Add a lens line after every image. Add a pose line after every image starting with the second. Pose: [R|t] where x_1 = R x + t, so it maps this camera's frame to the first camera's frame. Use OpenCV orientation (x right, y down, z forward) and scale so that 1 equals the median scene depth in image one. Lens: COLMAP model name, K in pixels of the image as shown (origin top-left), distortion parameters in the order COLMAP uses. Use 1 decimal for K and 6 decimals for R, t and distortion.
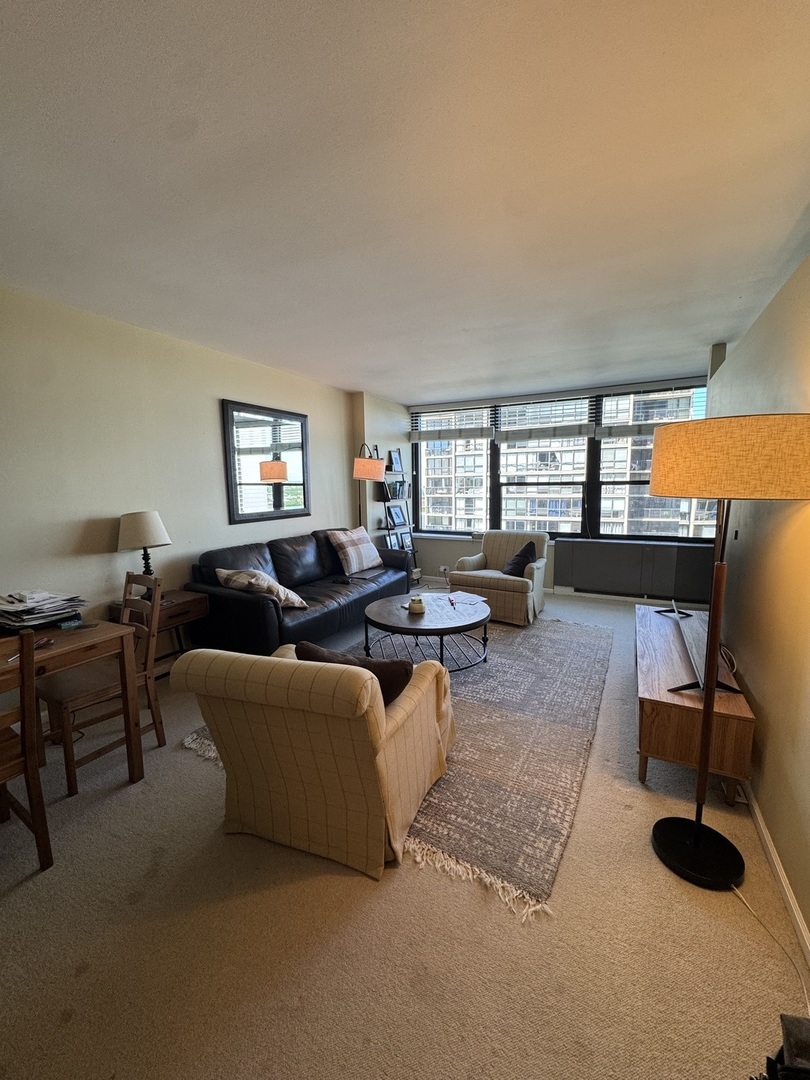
lens RADIAL K [[428.8, 0, 409.6], [0, 428.8, 544.9], [0, 0, 1]] dist [-0.006183, 0.000820]
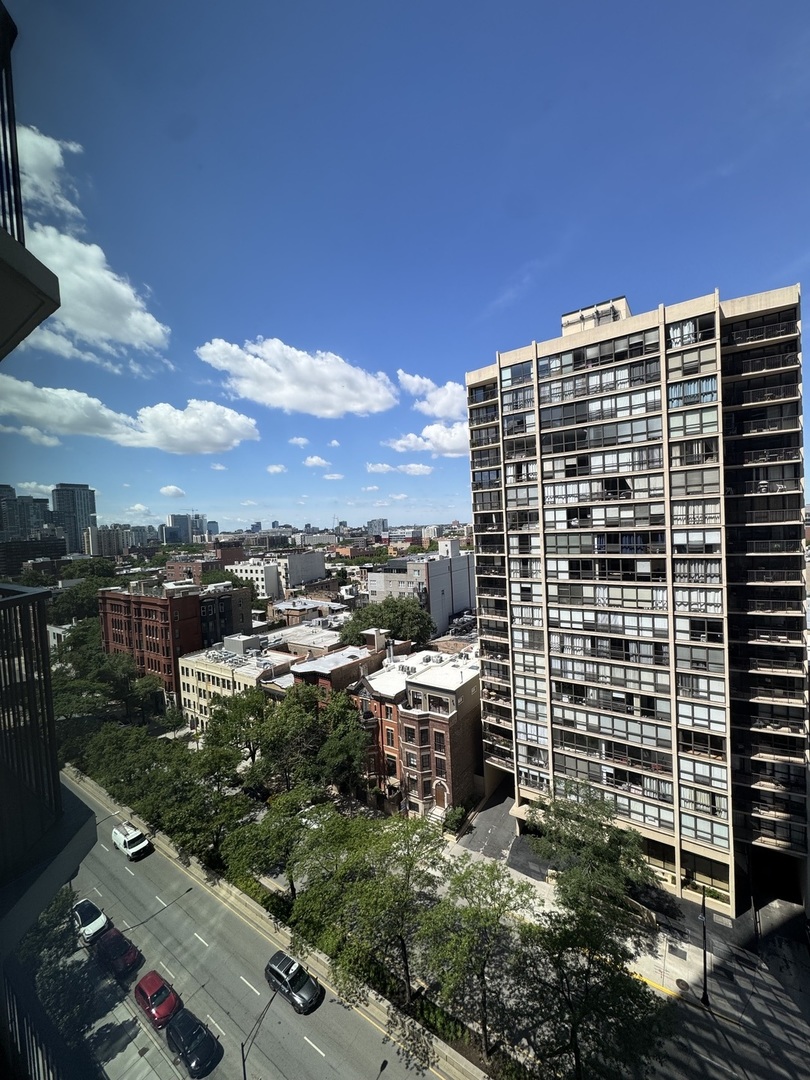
lens RADIAL K [[428.8, 0, 405.9], [0, 428.8, 540.7], [0, 0, 1]] dist [-0.006183, 0.000820]
pose [[0.990426, -0.029851, -0.134775, 0.019664], [0.016039, 0.994612, -0.102423, -0.012544], [0.137107, 0.099281, 0.985568, 0.113045]]
